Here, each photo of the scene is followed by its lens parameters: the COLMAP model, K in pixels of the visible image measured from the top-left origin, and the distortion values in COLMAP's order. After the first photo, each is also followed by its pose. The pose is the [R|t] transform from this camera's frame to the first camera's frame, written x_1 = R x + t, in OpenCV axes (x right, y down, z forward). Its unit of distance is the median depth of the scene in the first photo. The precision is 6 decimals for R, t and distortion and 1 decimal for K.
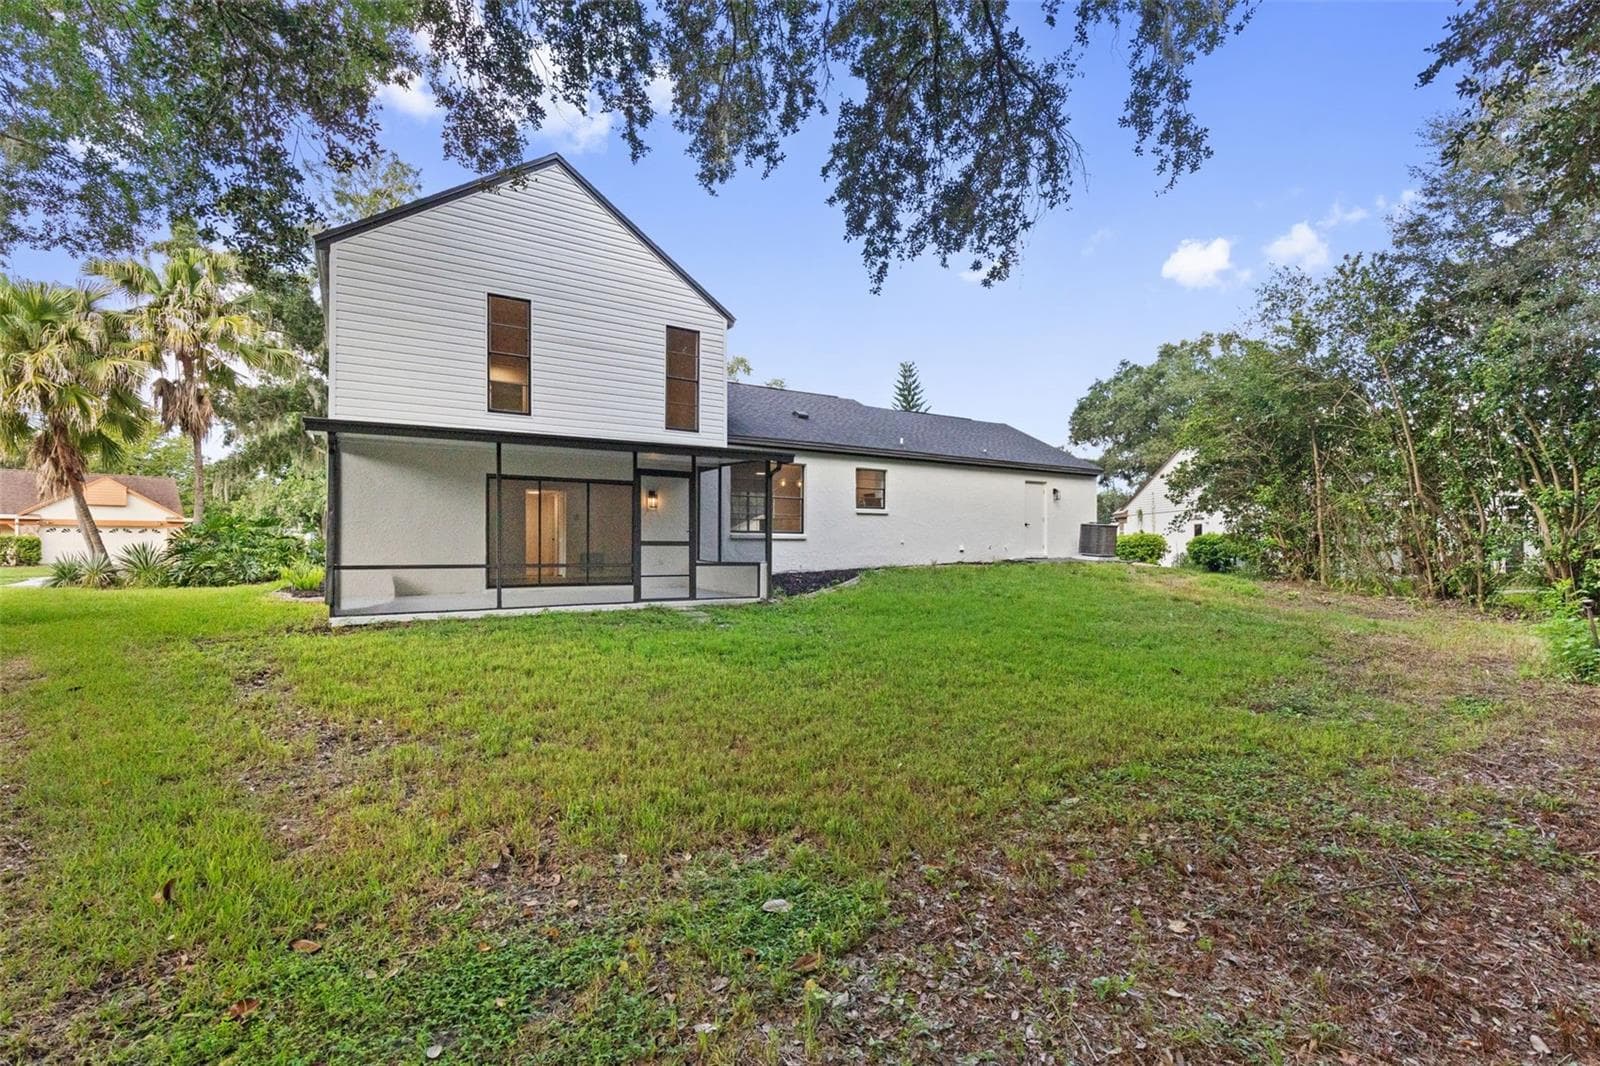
lens RADIAL K [[751.5, 0, 800.0], [0, 751.5, 533.0], [0, 0, 1]] dist [0.004405, 0.000406]
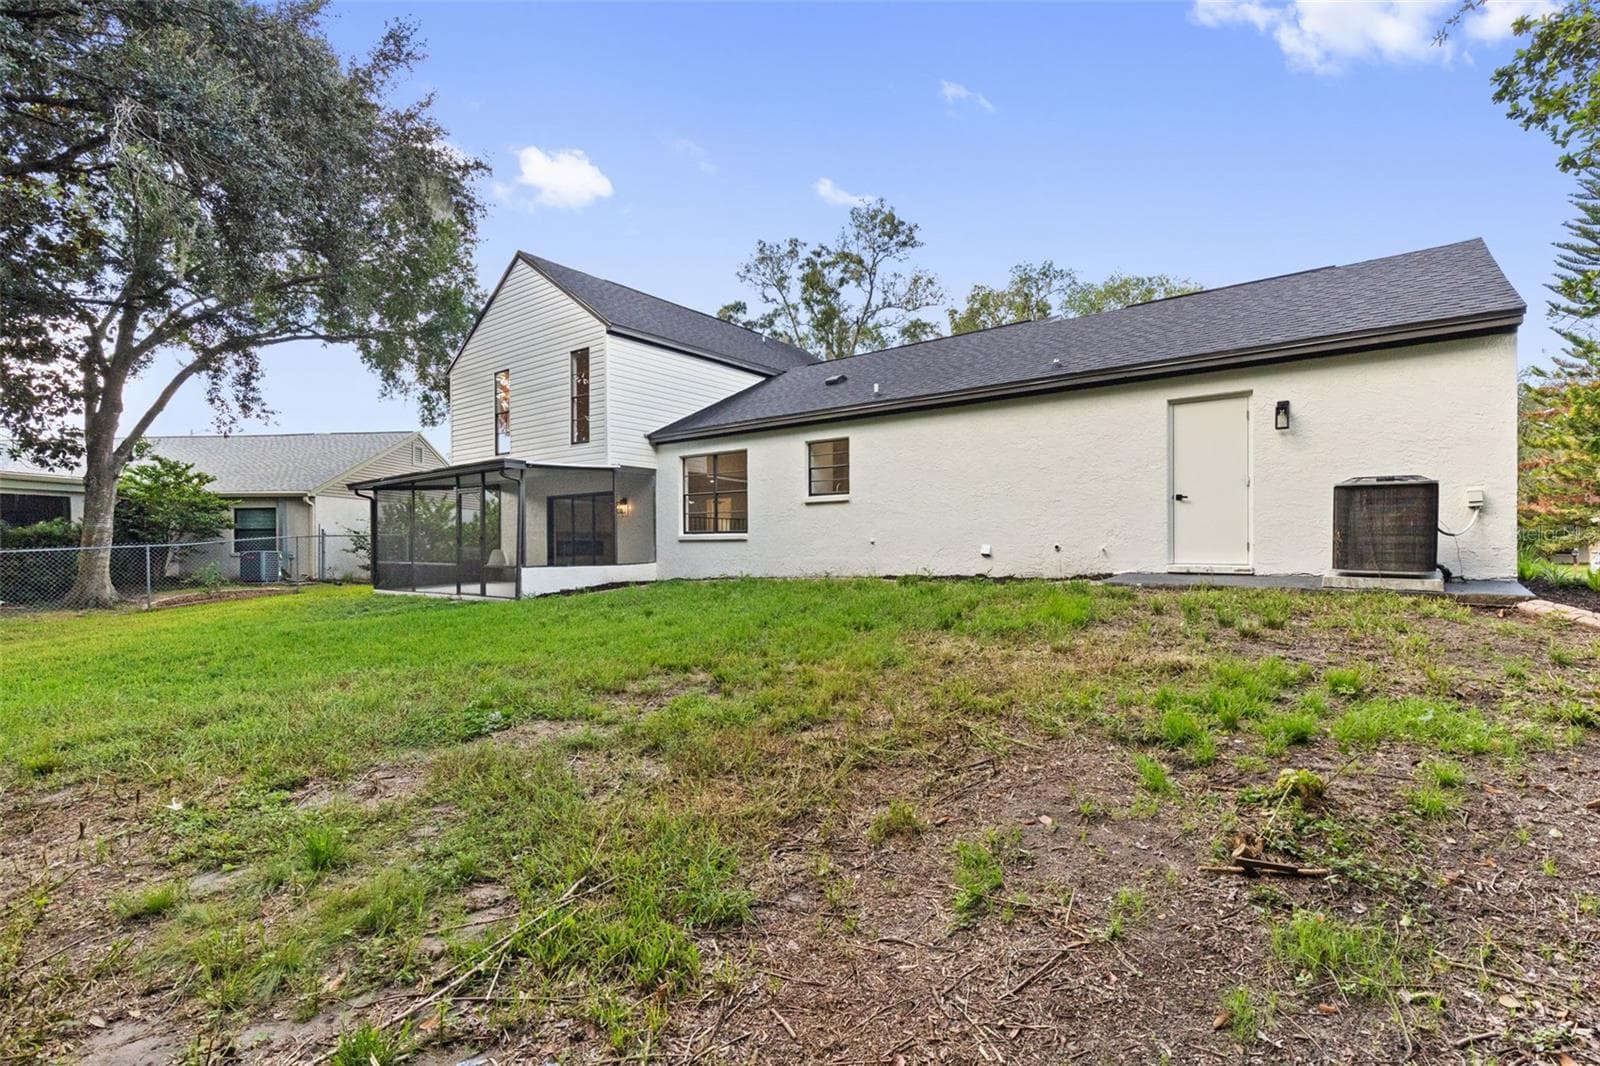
lens RADIAL K [[751.5, 0, 800.0], [0, 751.5, 533.0], [0, 0, 1]] dist [0.004405, 0.000406]
pose [[0.304673, -0.018463, -0.952278, 0.779203], [0.023157, 0.999660, -0.011972, 0.011753], [0.952175, -0.018404, 0.304997, 0.770846]]
